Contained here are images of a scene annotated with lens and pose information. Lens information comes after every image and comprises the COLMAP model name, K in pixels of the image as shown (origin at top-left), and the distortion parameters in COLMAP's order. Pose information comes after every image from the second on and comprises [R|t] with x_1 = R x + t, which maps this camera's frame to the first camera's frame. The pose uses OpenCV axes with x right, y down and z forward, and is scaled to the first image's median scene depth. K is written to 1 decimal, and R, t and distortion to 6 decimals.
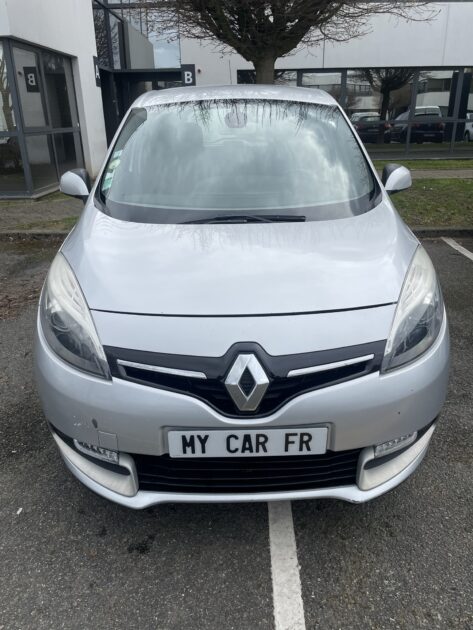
lens RADIAL K [[482.0, 0, 236.5], [0, 482.0, 315.0], [0, 0, 1]] dist [0.071158, -0.083033]
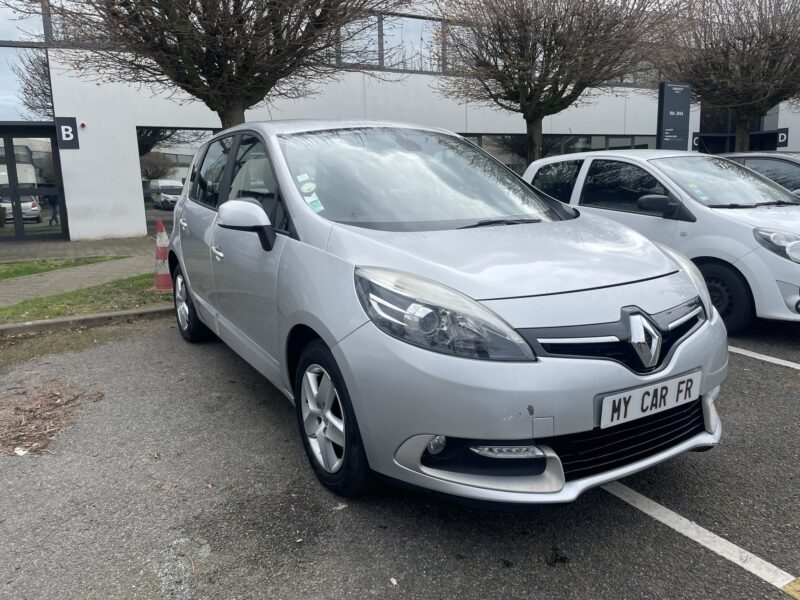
lens RADIAL K [[612.0, 0, 400.0], [0, 612.0, 300.0], [0, 0, 1]] dist [0.071158, -0.083033]
pose [[0.866206, -0.103744, 0.488798, -1.077770], [0.206377, 0.965157, -0.160875, 0.157884], [-0.455077, 0.240228, 0.857435, 0.047512]]
